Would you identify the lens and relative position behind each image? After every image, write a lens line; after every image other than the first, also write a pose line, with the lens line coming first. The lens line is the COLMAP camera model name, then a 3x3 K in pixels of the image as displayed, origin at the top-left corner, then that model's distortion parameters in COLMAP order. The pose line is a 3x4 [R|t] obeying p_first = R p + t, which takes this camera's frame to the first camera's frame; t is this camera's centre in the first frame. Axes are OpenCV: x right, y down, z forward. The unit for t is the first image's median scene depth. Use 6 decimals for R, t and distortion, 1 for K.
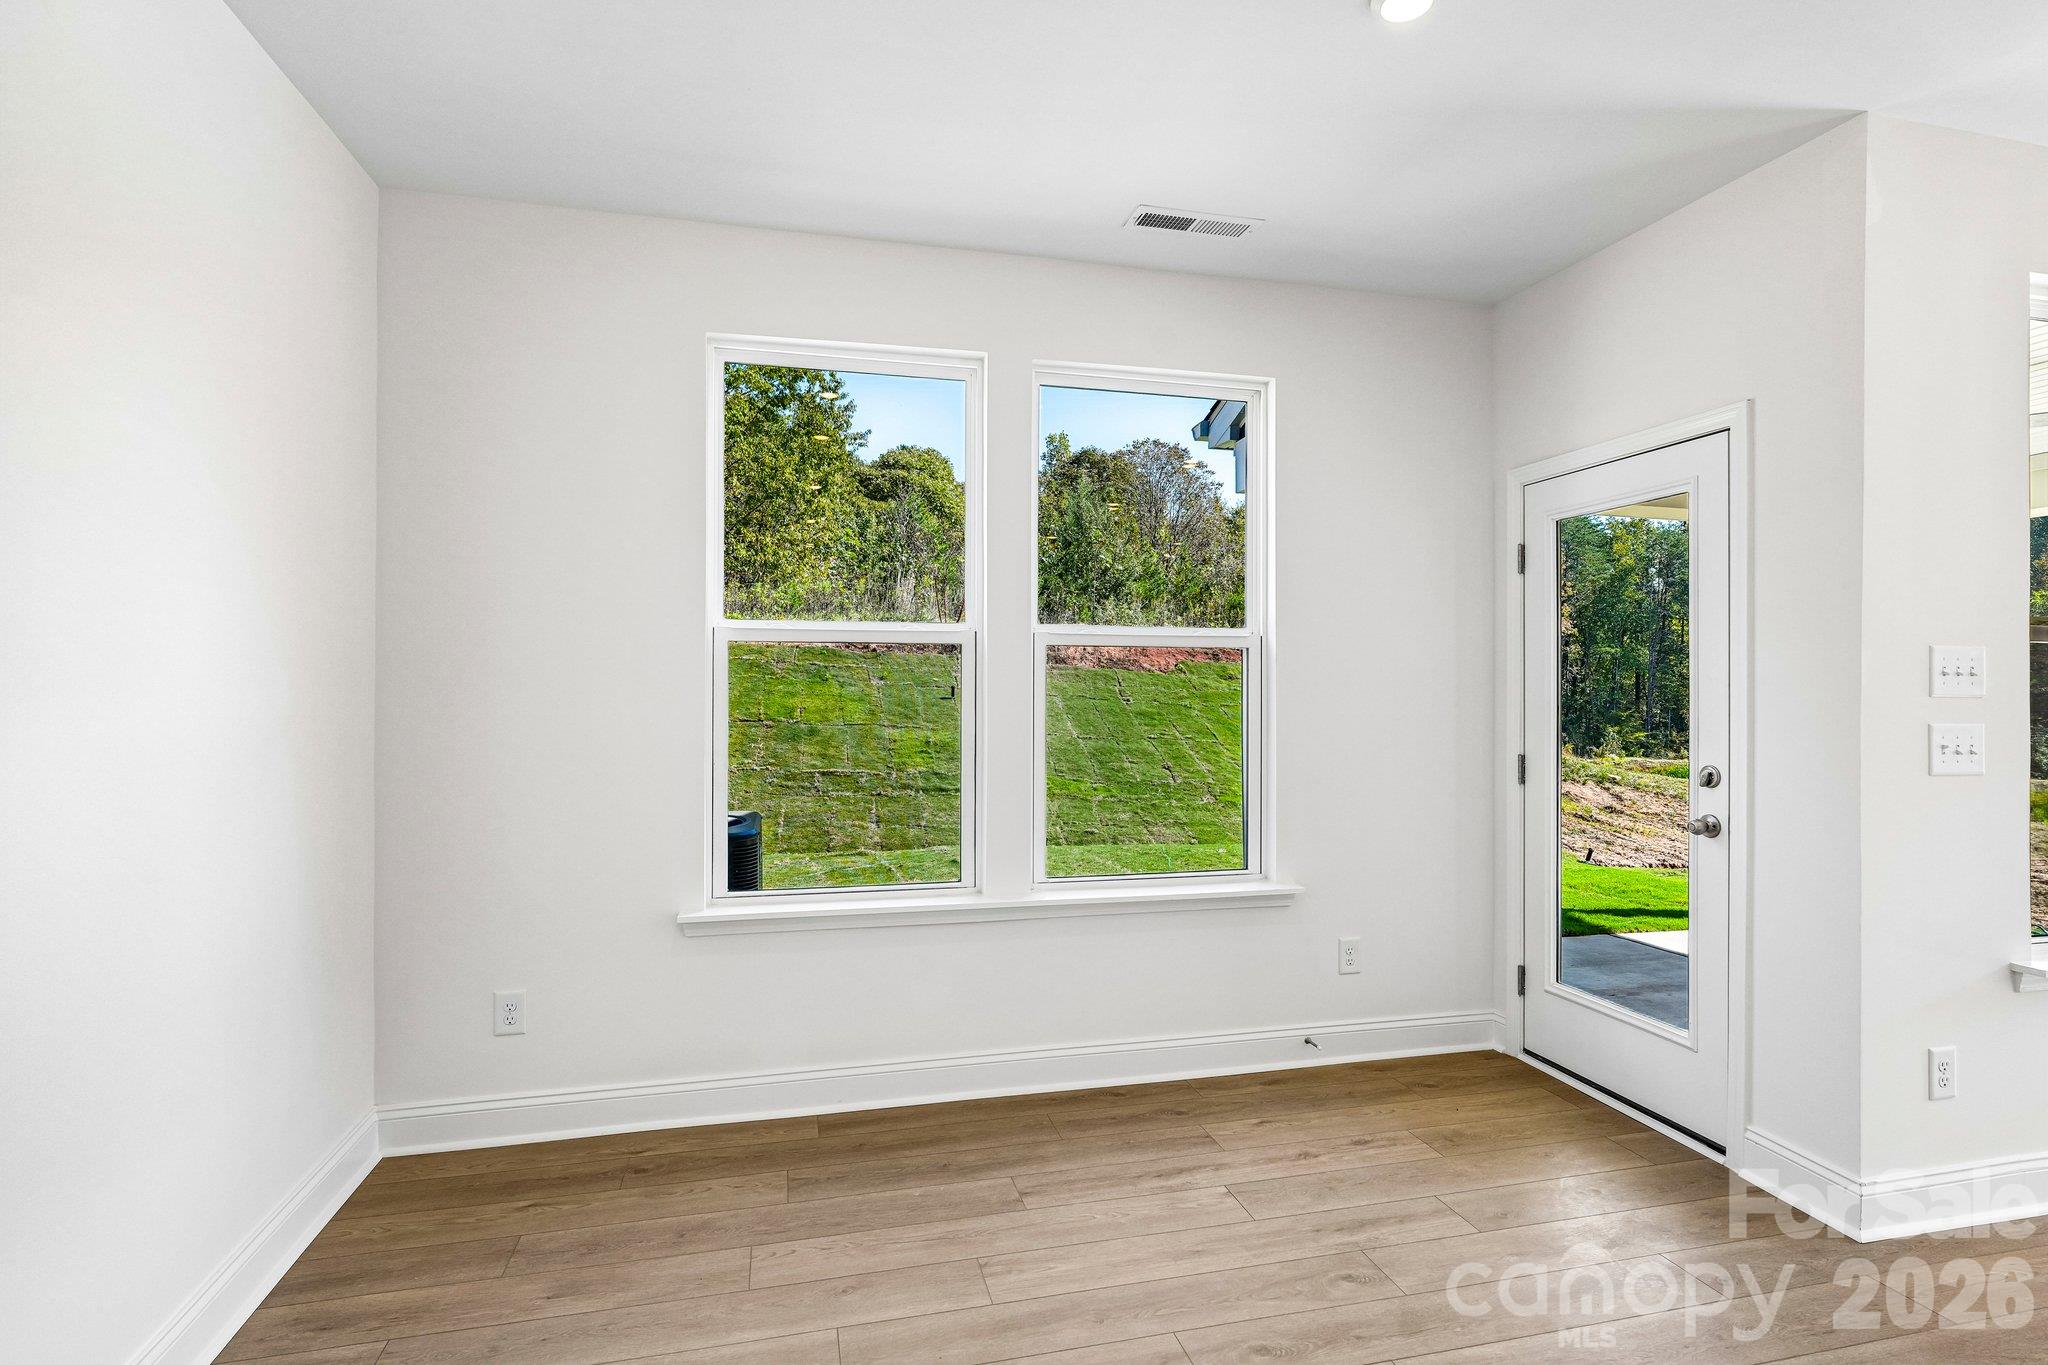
lens RADIAL K [[1000.7, 0, 1005.6], [0, 1000.7, 673.0], [0, 0, 1]] dist [0.005084, -0.000010]
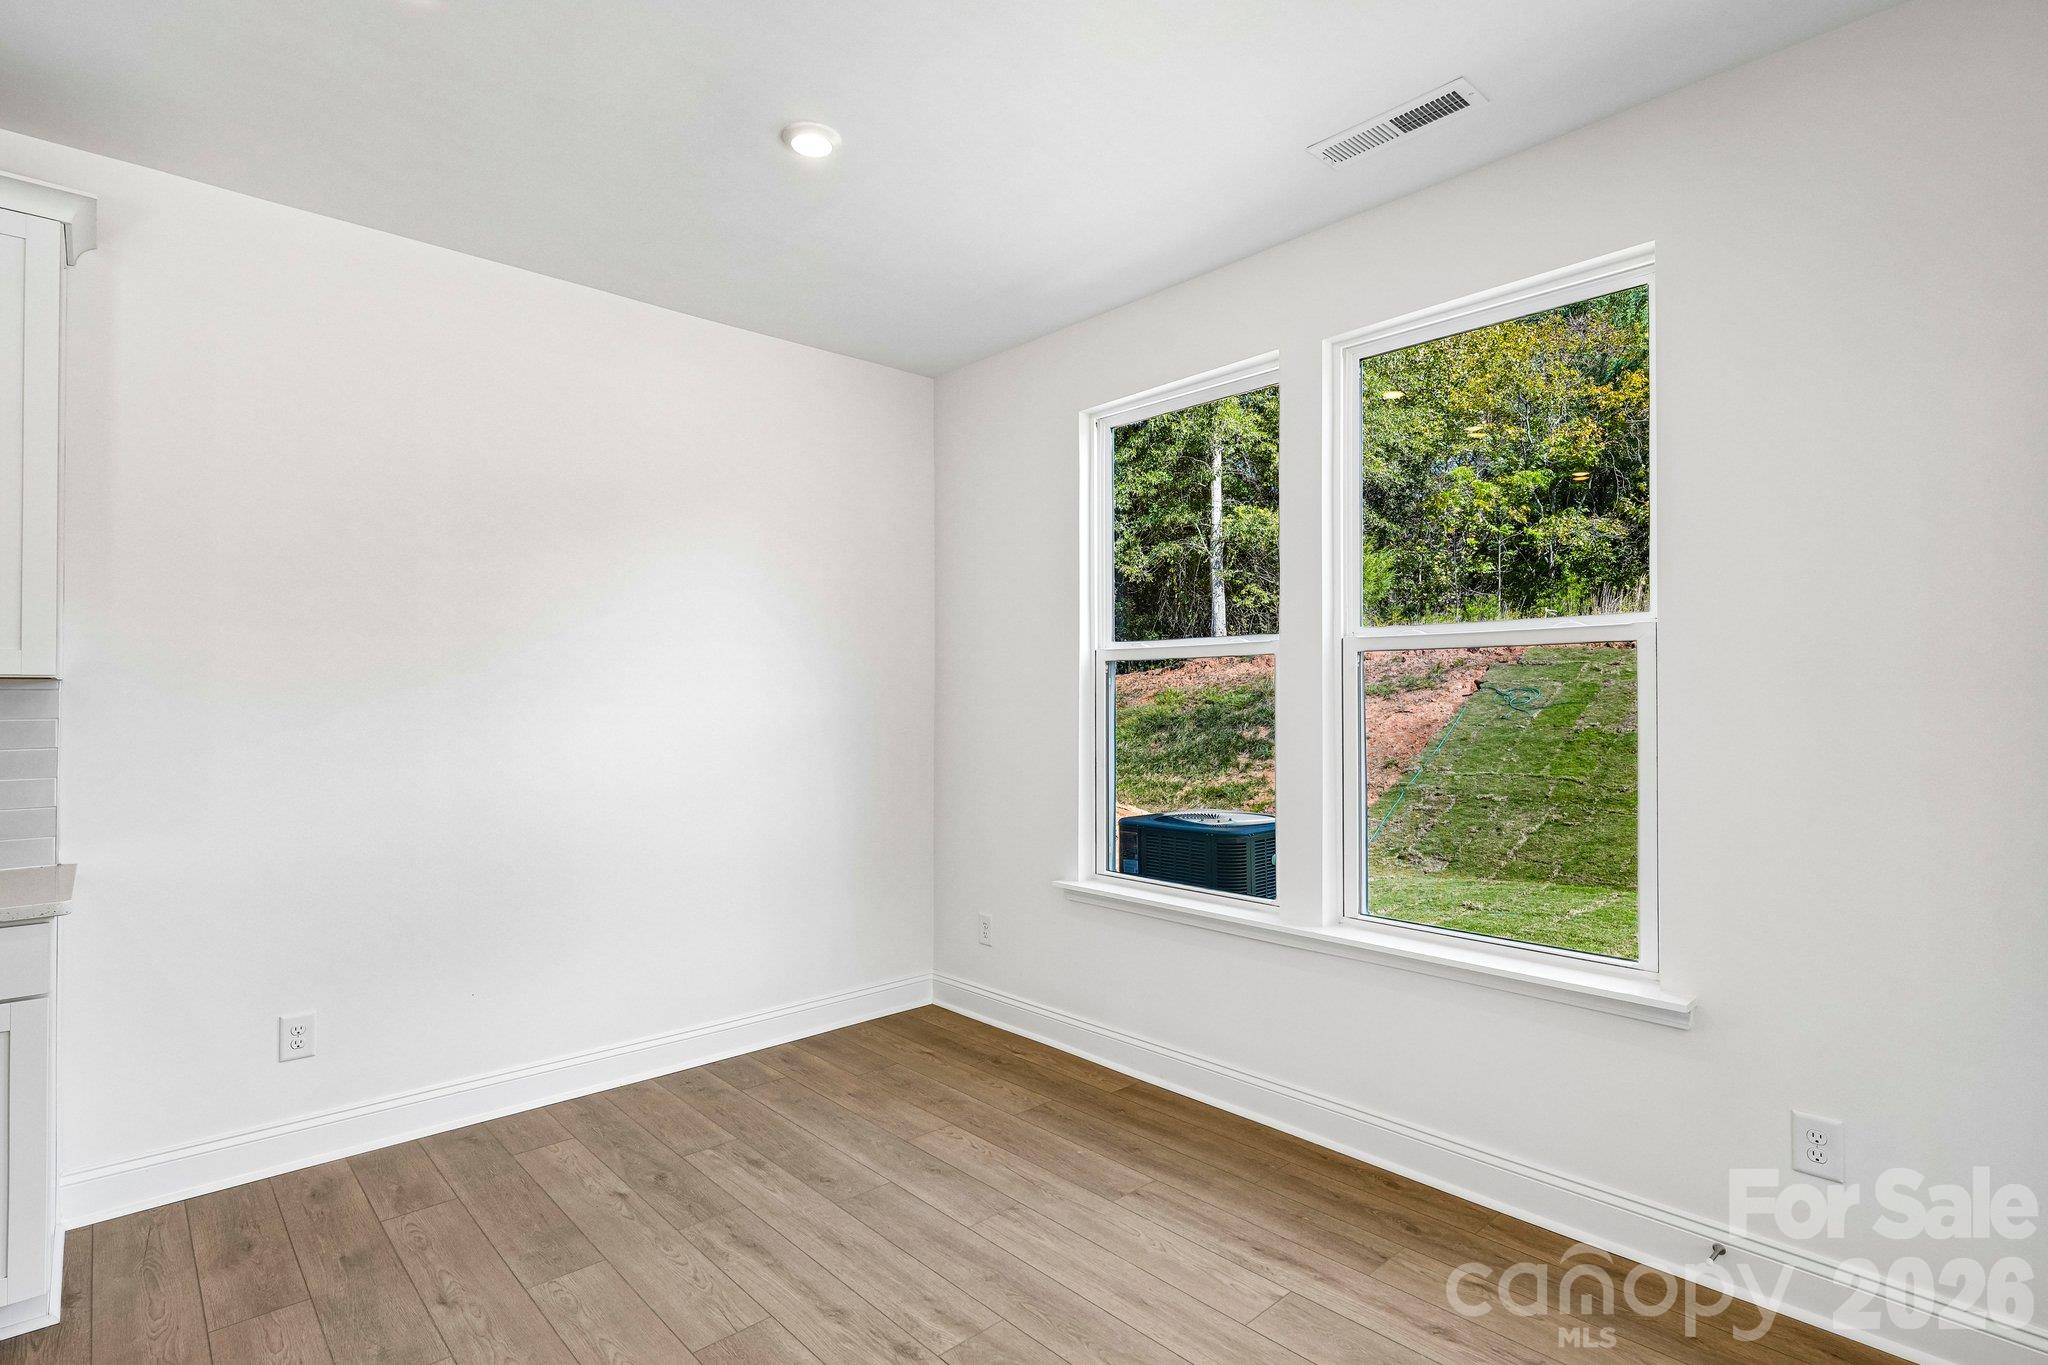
lens RADIAL K [[1000.7, 0, 1032.6], [0, 1000.7, 683.2], [0, 0, 1]] dist [0.005084, -0.000010]
pose [[0.485693, -0.016694, -0.873970, 0.832247], [0.023798, 0.999700, -0.005870, -0.002219], [0.873806, -0.017948, 0.485944, 0.393164]]
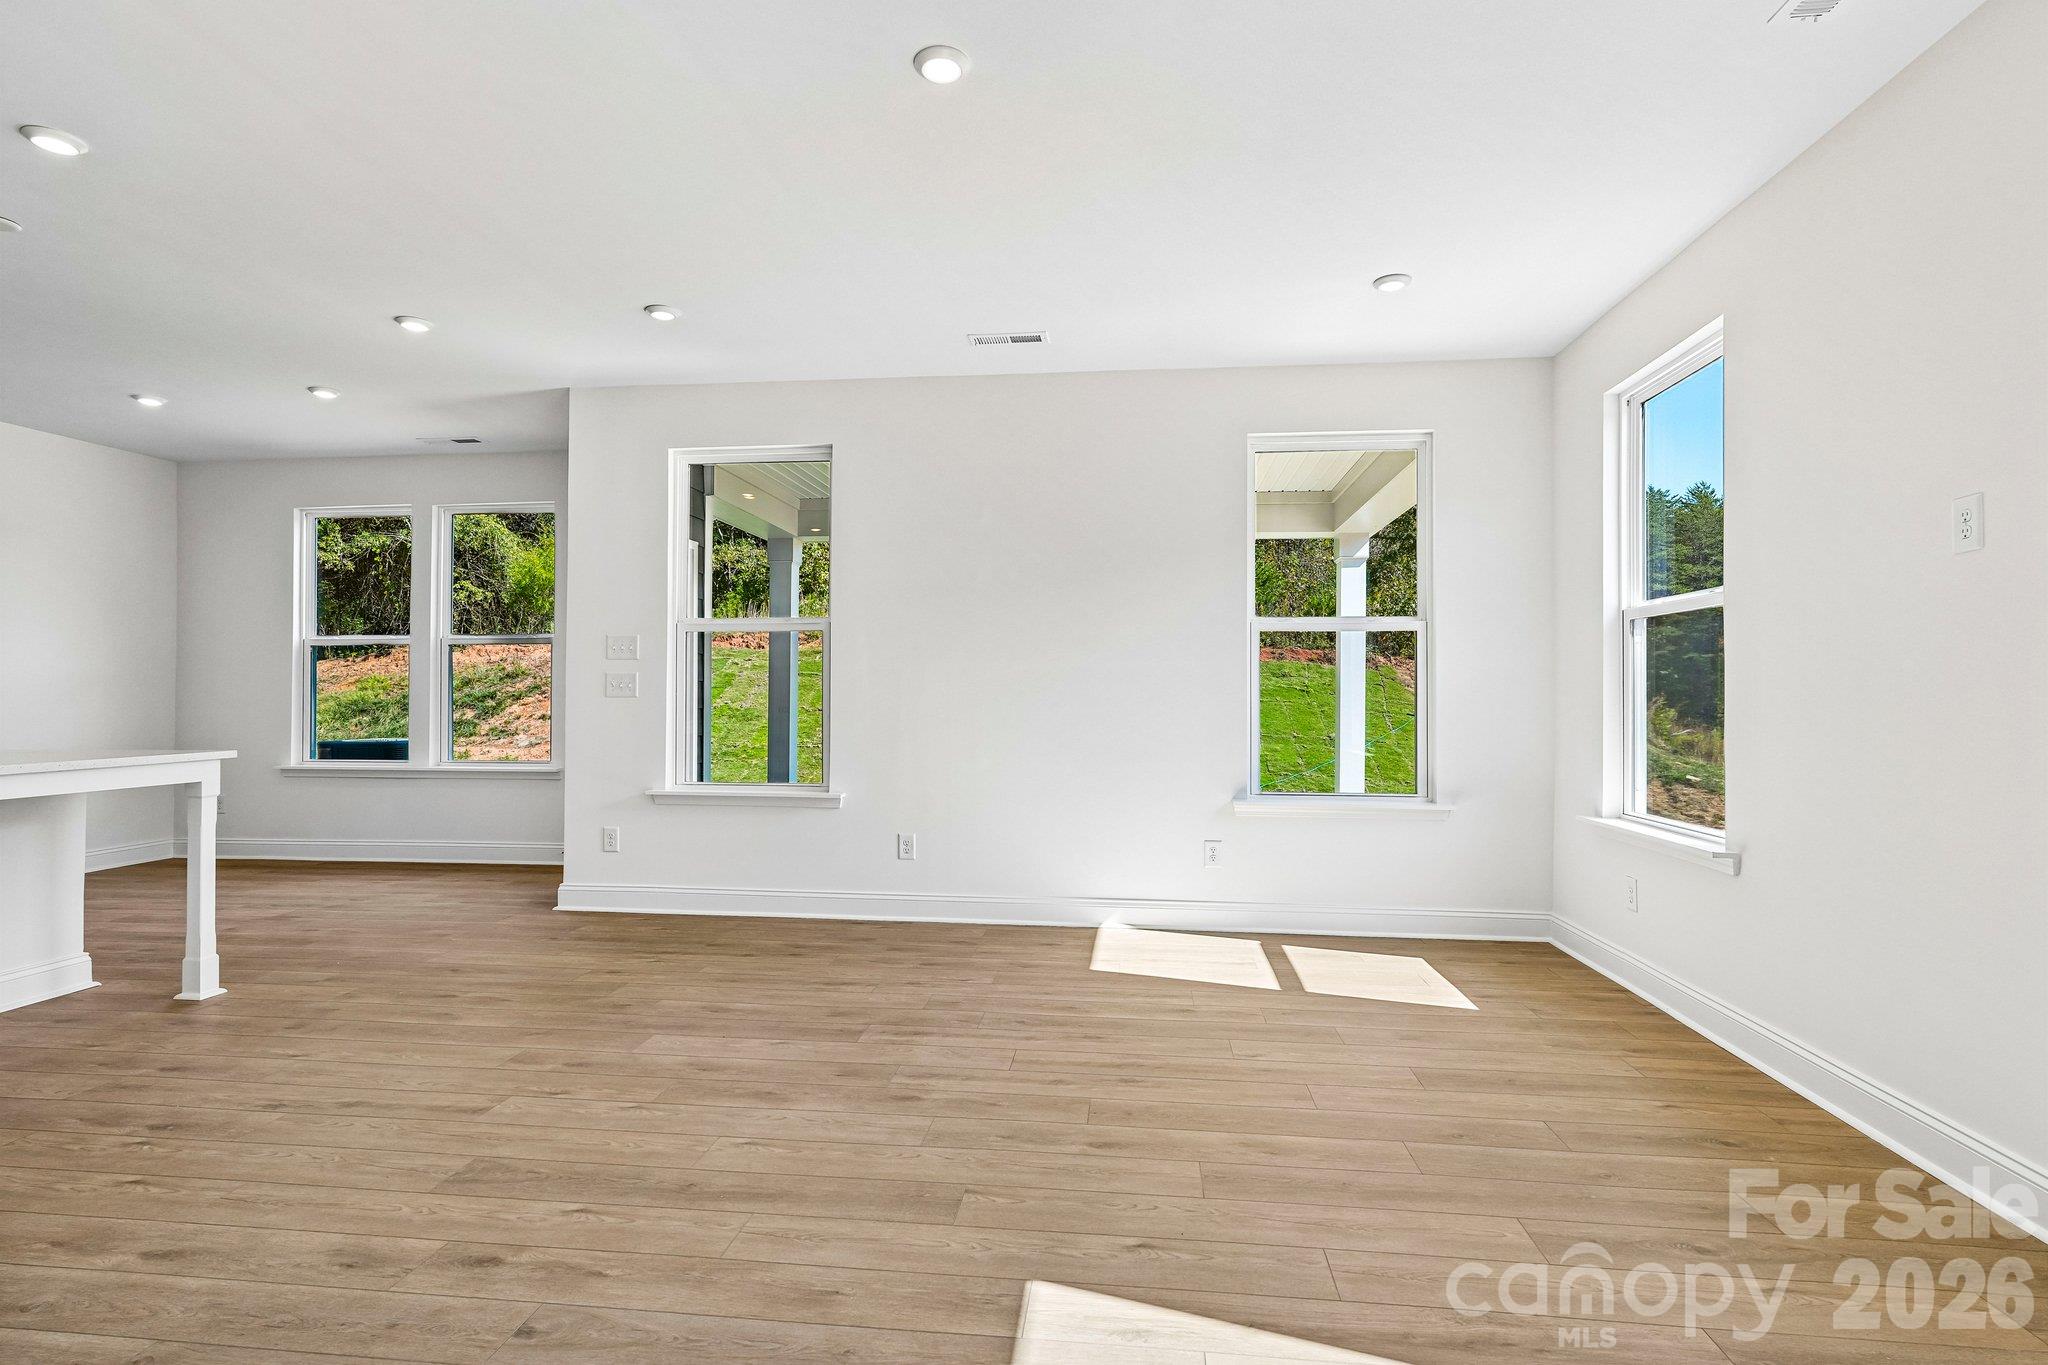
lens RADIAL K [[1000.7, 0, 1019.6], [0, 1000.7, 682.8], [0, 0, 1]] dist [0.005084, -0.000010]
pose [[0.935112, -0.007219, -0.354278, 2.272660], [0.011968, 0.999865, 0.011216, 0.050668], [0.354149, -0.014728, 0.935073, -0.601358]]
